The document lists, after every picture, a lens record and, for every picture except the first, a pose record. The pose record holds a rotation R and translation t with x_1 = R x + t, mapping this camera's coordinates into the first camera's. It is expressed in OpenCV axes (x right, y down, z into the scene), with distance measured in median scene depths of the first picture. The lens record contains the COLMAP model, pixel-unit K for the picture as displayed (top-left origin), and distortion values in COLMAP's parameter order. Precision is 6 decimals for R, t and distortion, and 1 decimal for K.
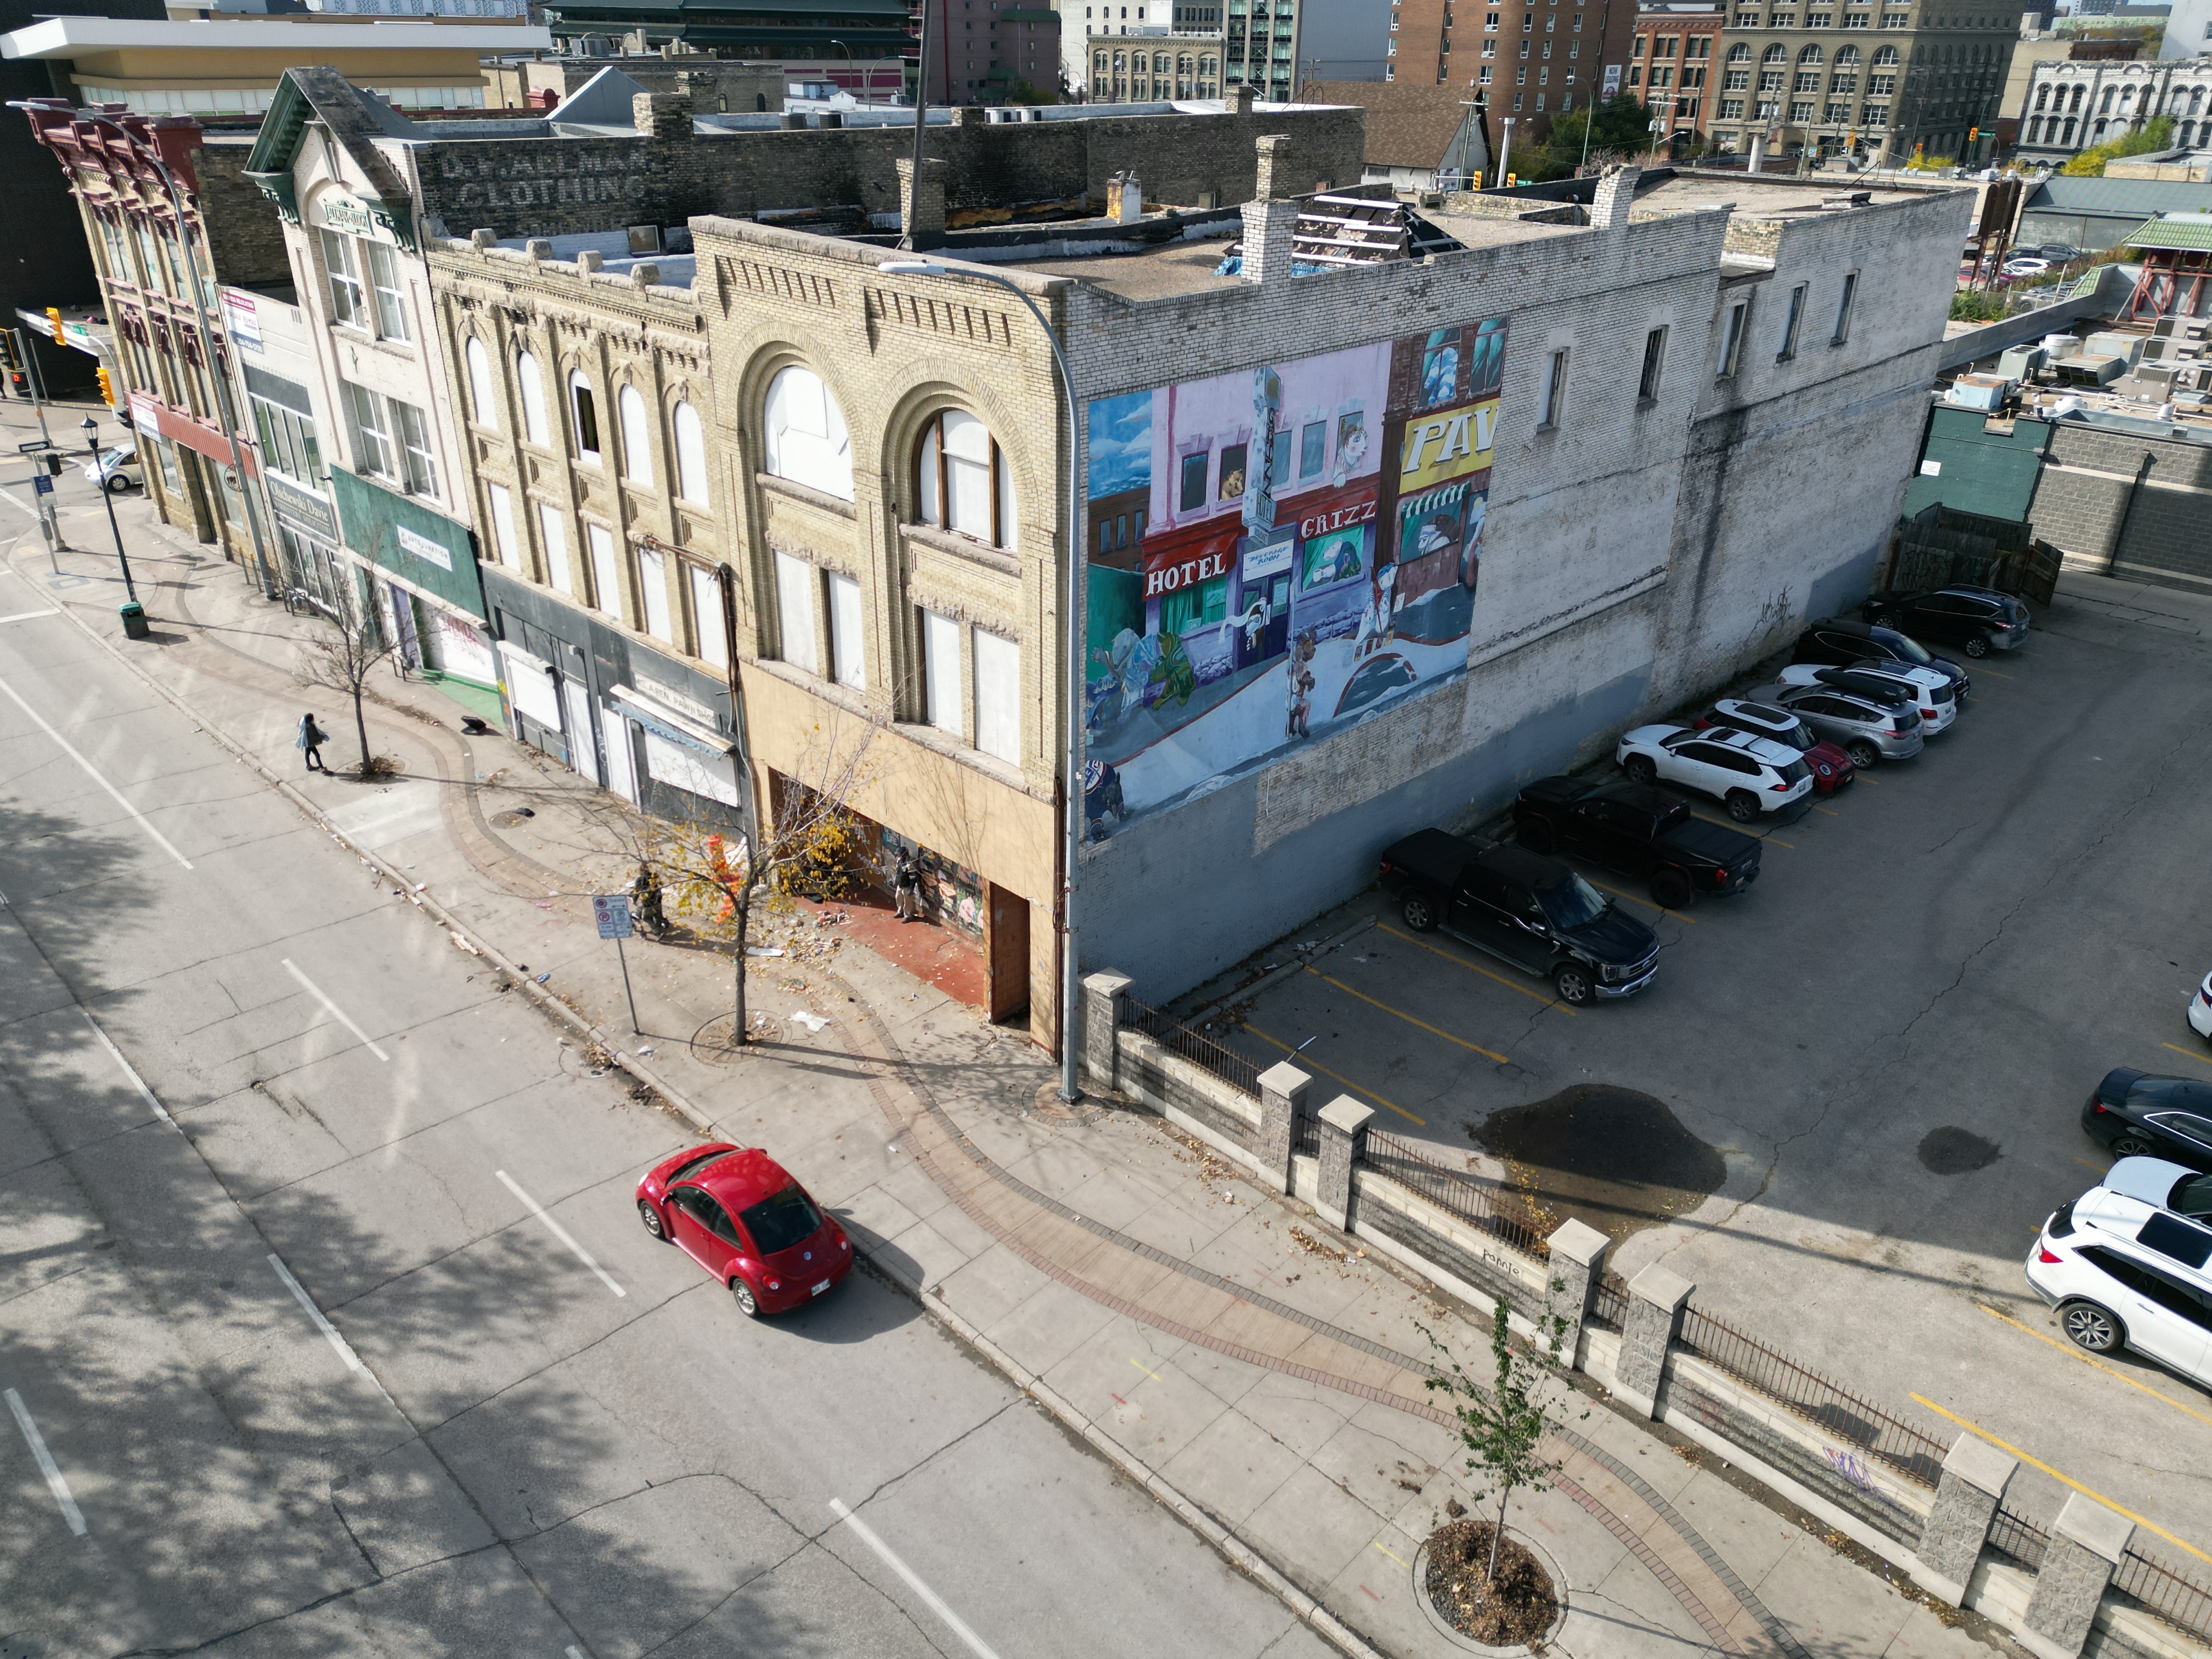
lens RADIAL K [[1594.5, 0, 1106.0], [0, 1594.5, 829.5], [0, 0, 1]] dist [0.086316, -0.086328]
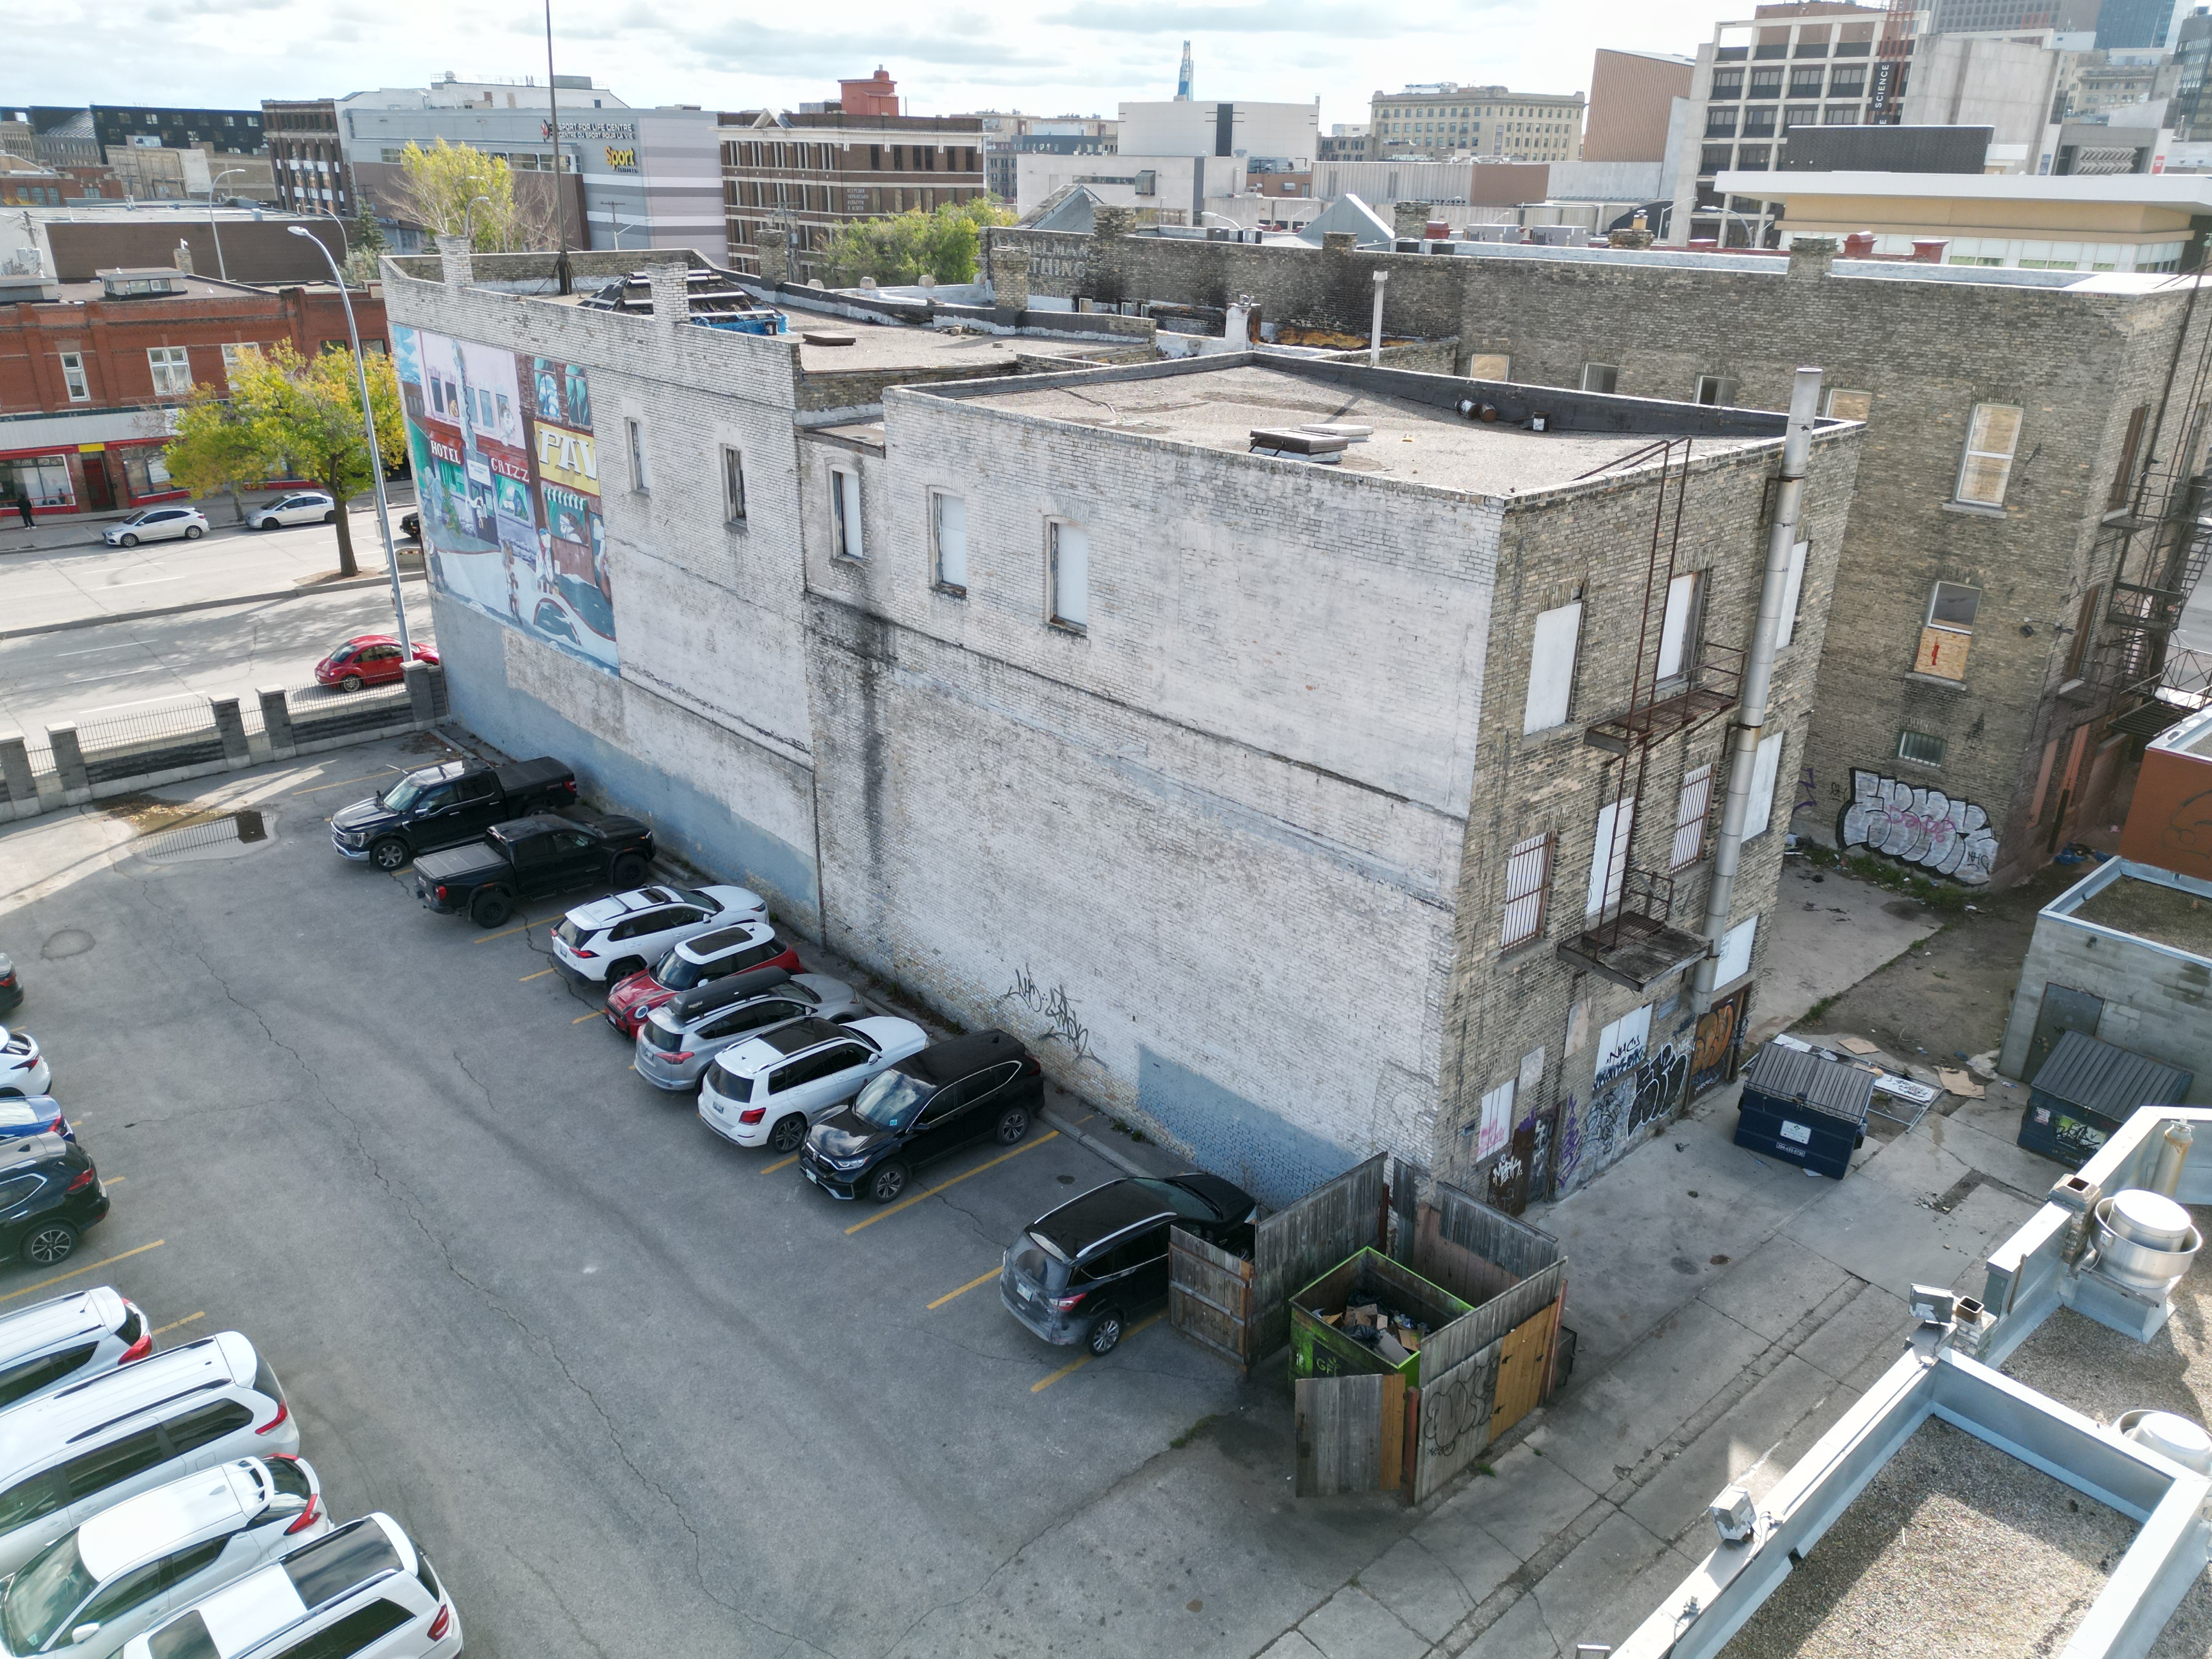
lens RADIAL K [[1599.9, 0, 1106.0], [0, 1599.9, 829.5], [0, 0, 1]] dist [0.056757, -0.039394]
pose [[-0.057560, 0.372432, -0.926273, 1.442478], [-0.461269, 0.812919, 0.355519, -0.638014], [0.885391, 0.447724, 0.125000, 1.338567]]
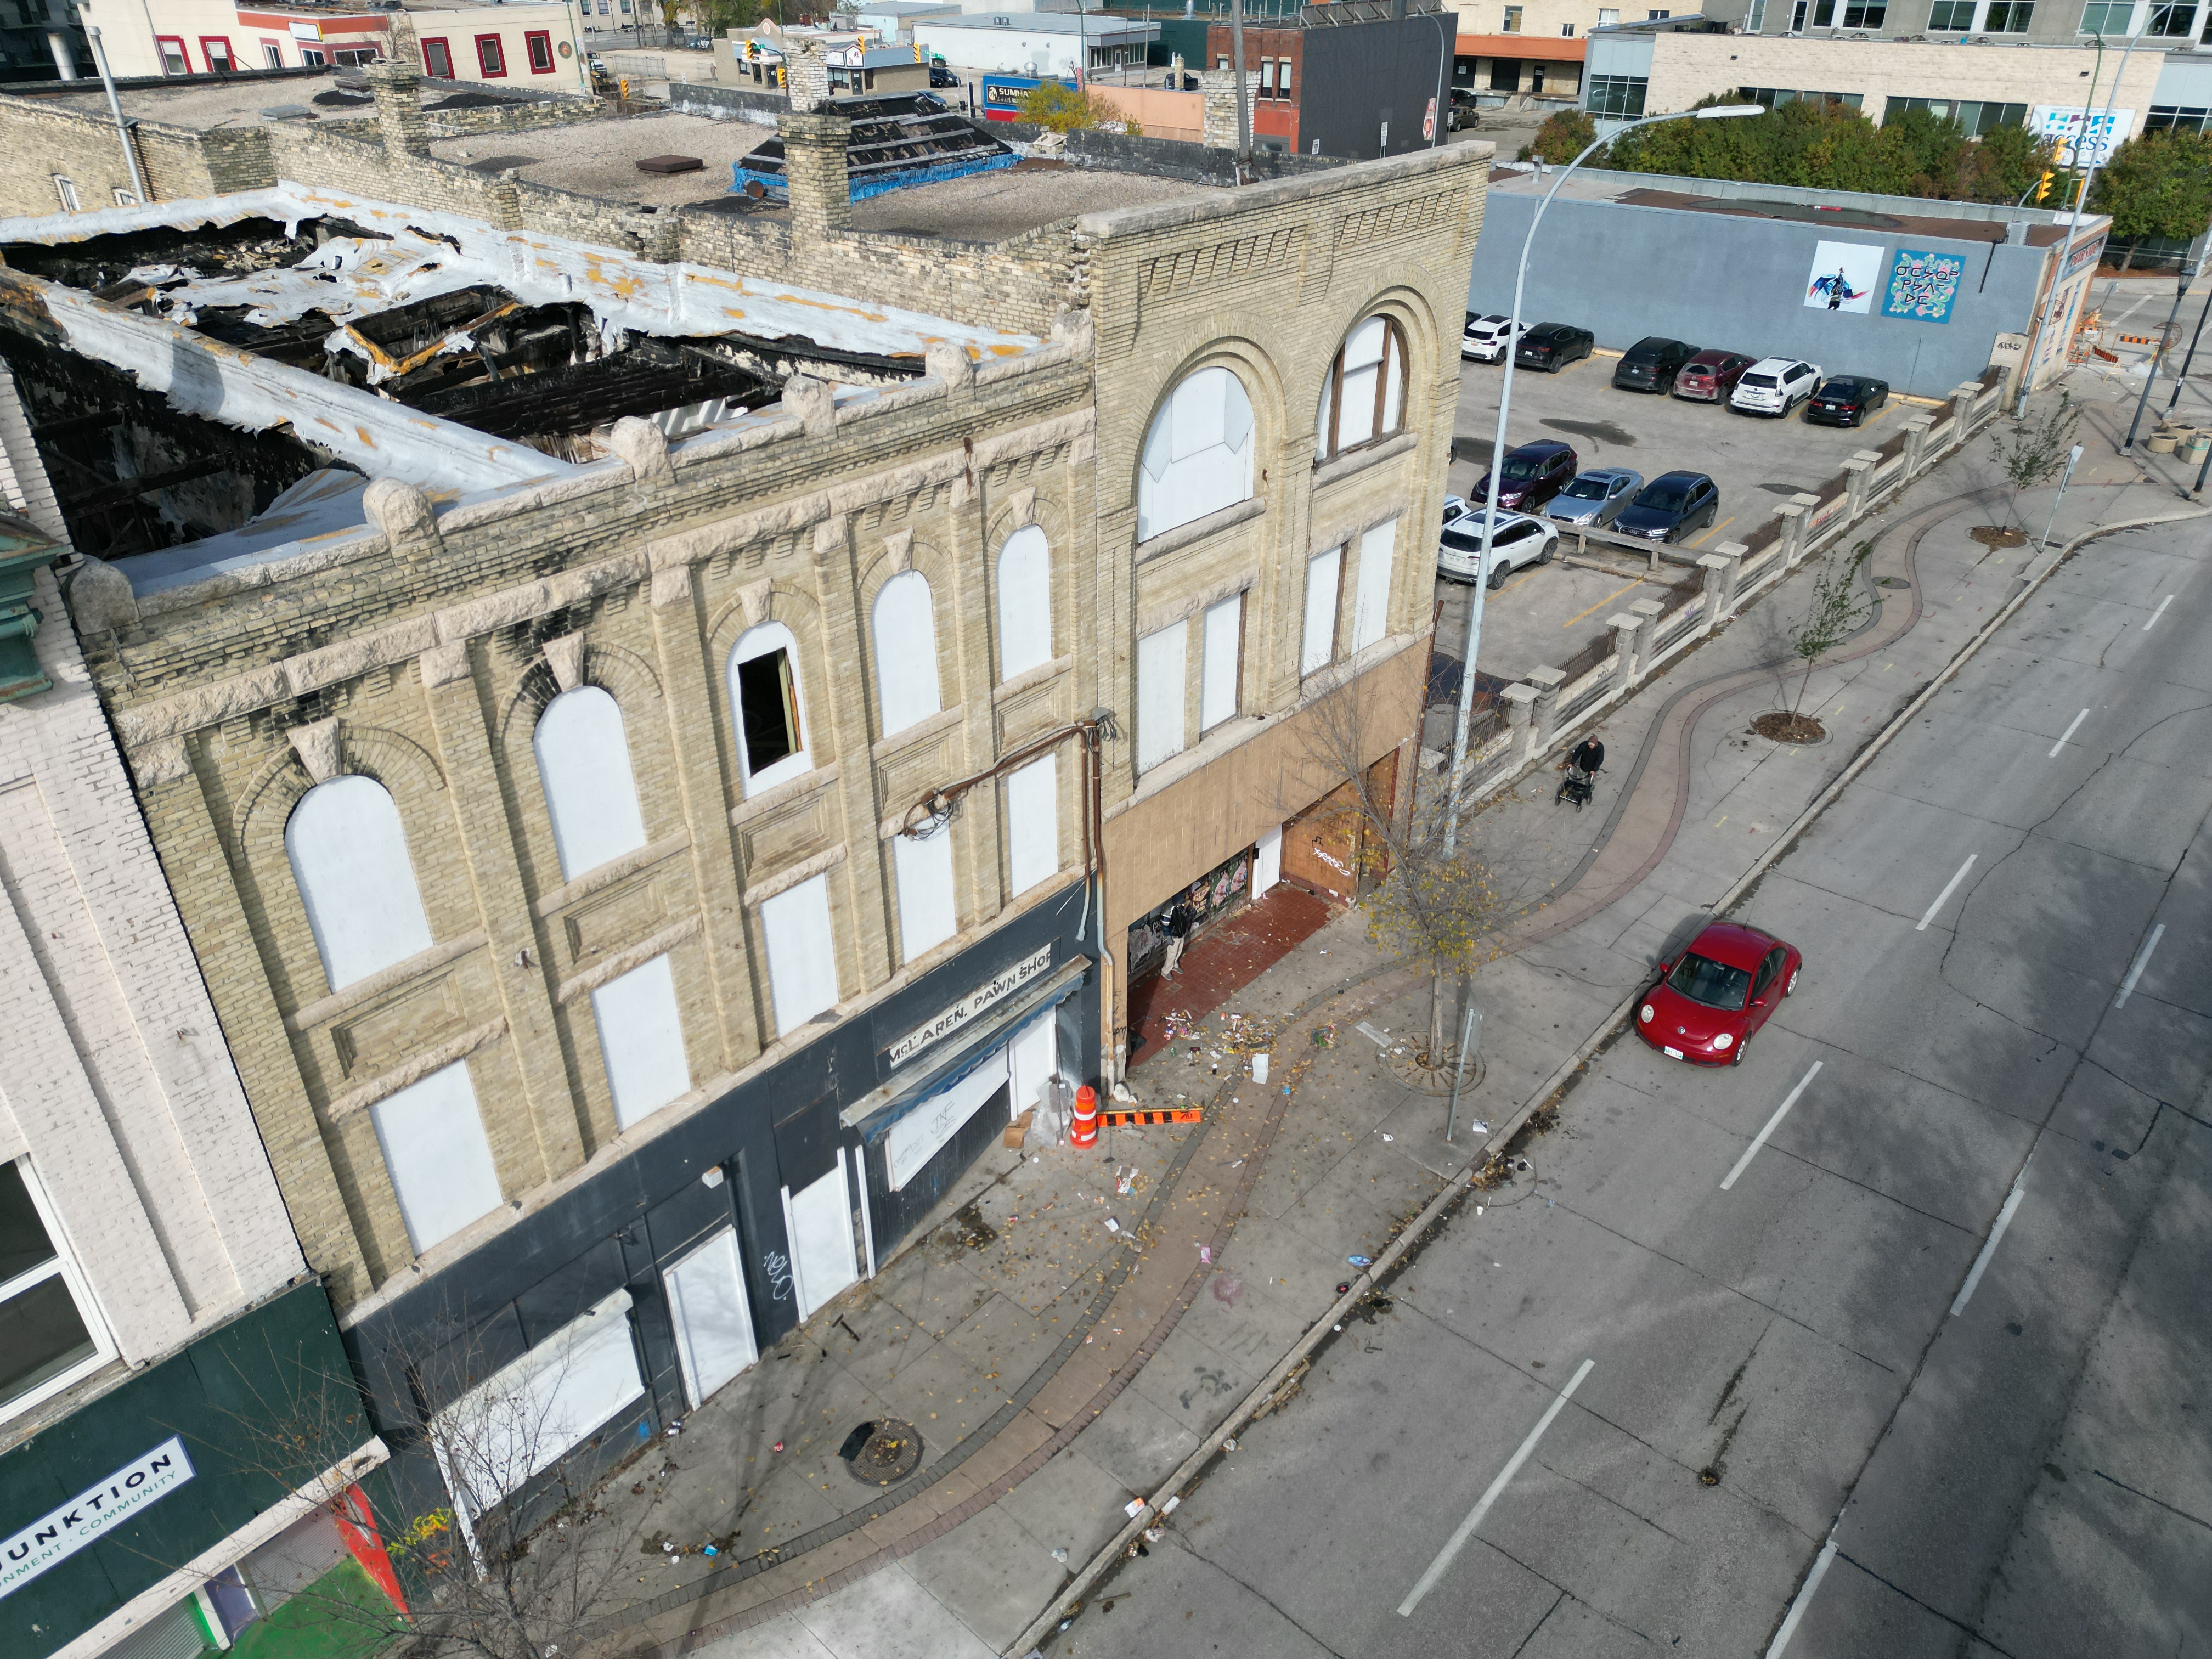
lens RADIAL K [[1536.0, 0, 1106.0], [0, 1536.0, 829.5], [0, 0, 1]] dist [0.103921, -0.114685]
pose [[-0.075618, -0.518158, 0.851936, -0.845750], [0.451569, 0.743953, 0.492563, -0.459161], [-0.889026, 0.421954, 0.177728, 0.894328]]
